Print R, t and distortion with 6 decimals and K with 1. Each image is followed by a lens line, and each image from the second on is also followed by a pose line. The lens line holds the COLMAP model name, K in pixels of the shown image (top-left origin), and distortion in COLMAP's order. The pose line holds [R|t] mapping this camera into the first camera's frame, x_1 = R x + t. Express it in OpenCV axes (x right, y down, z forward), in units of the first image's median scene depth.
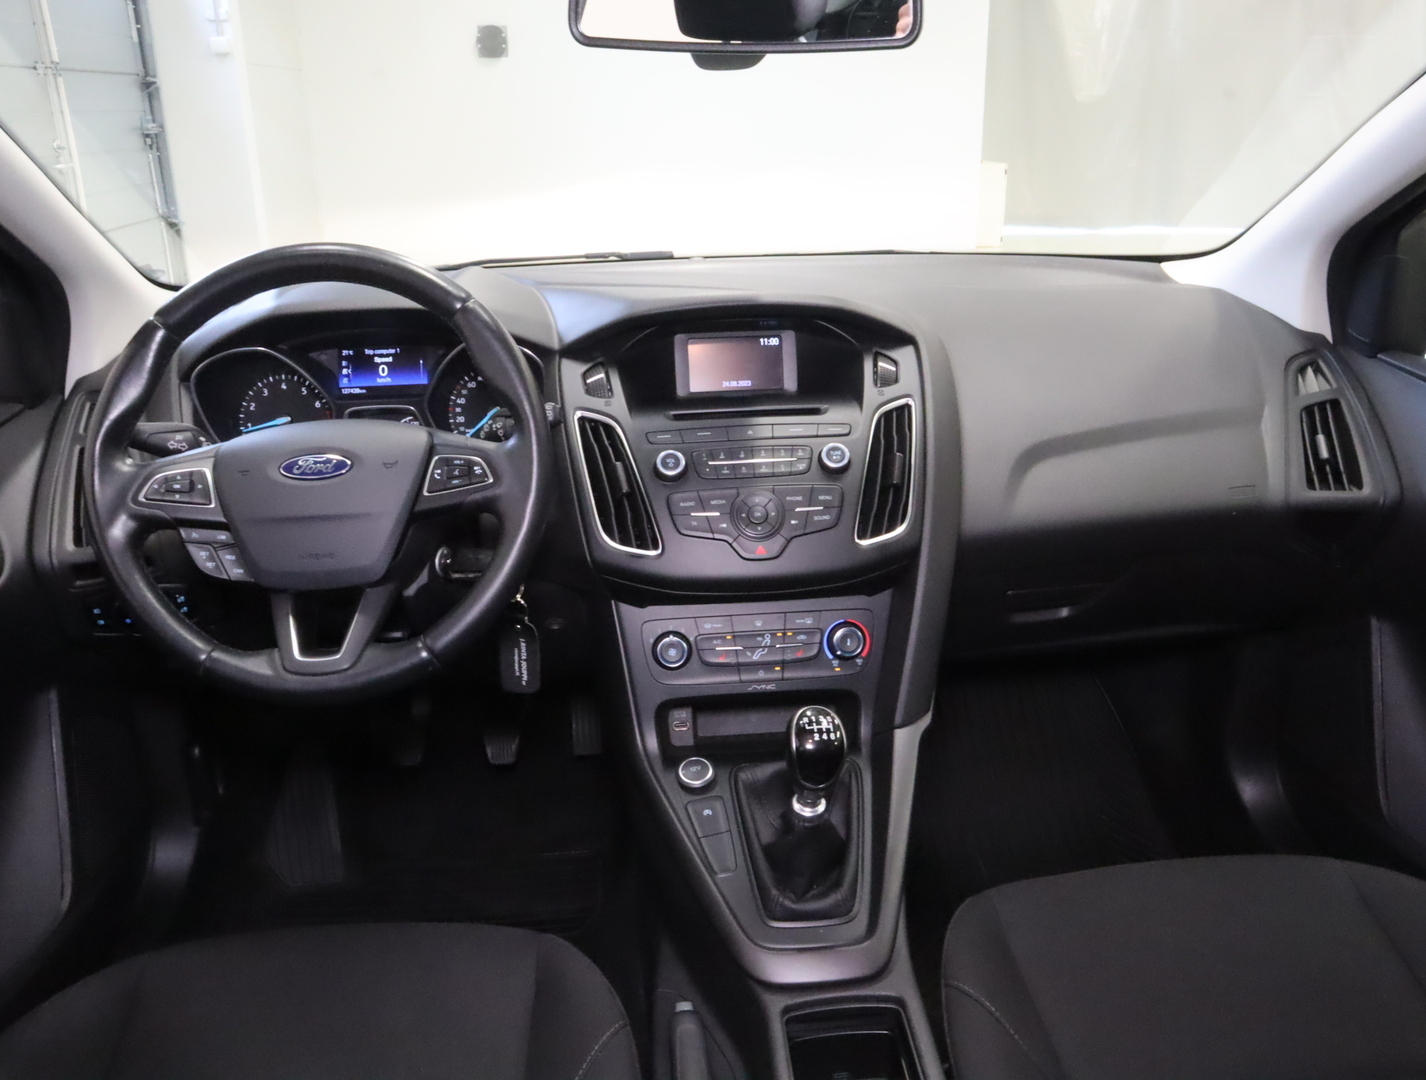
lens RADIAL K [[959.2, 0, 713.1], [0, 959.2, 564.6], [0, 0, 1]] dist [0.001665, 0.000519]
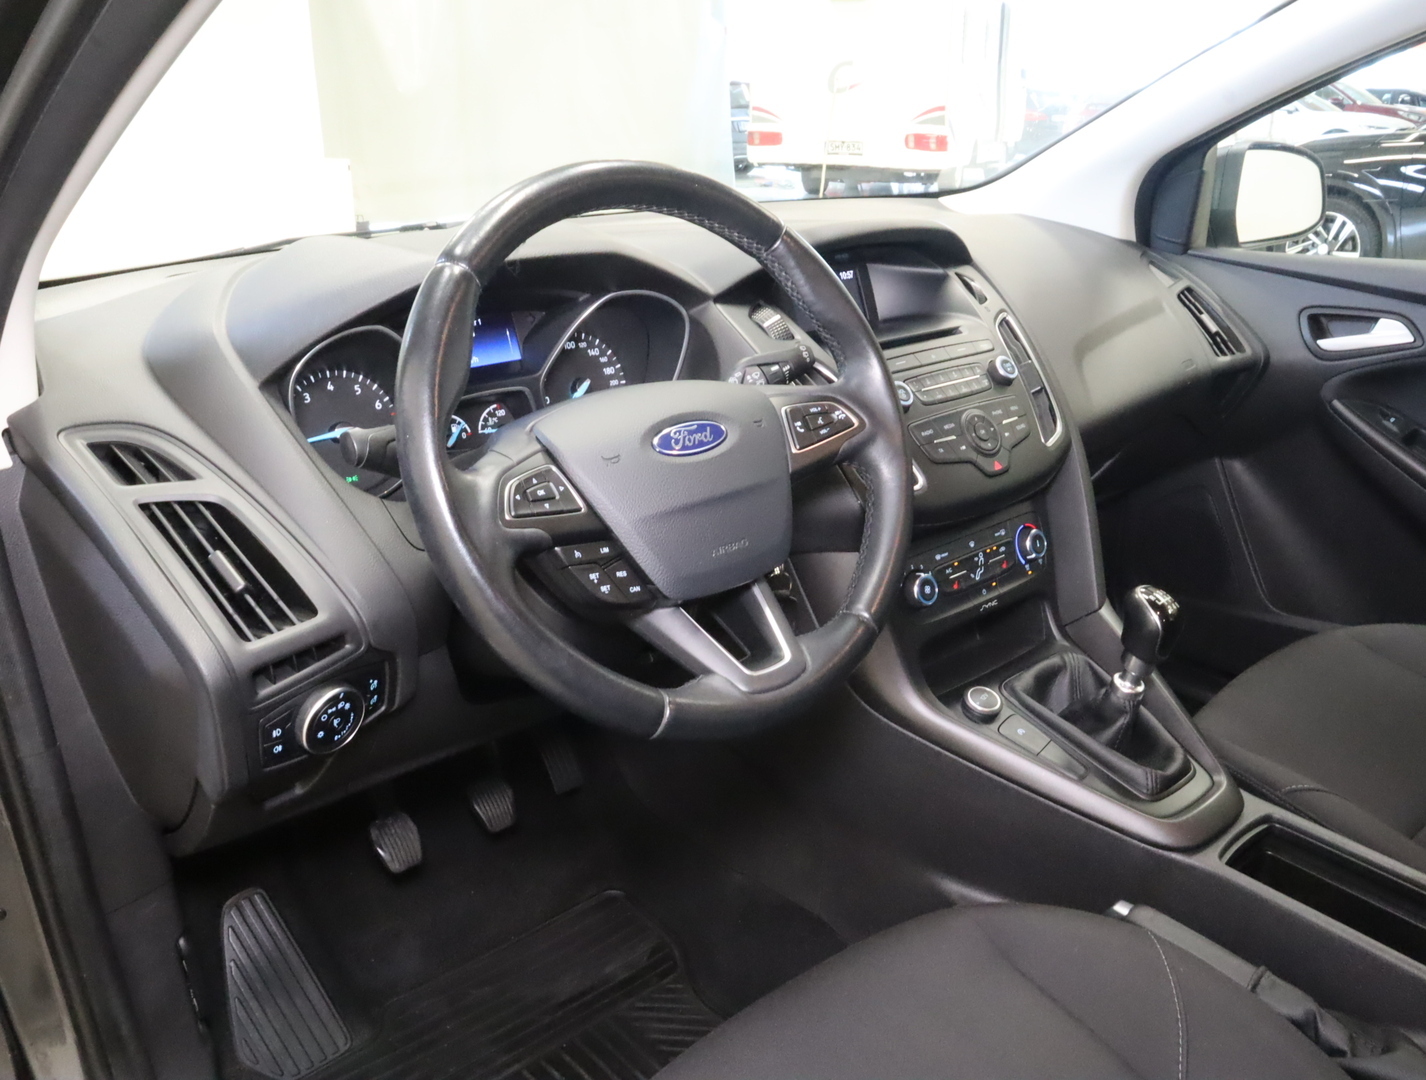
lens RADIAL K [[1026.6, 0, 713.0], [0, 1026.6, 540.0], [0, 0, 1]] dist [-0.001968, -0.000351]
pose [[0.835376, -0.203618, 0.510574, -0.734260], [0.220940, 0.974905, 0.027303, -0.032243], [-0.503320, 0.089998, 0.859400, 0.216716]]
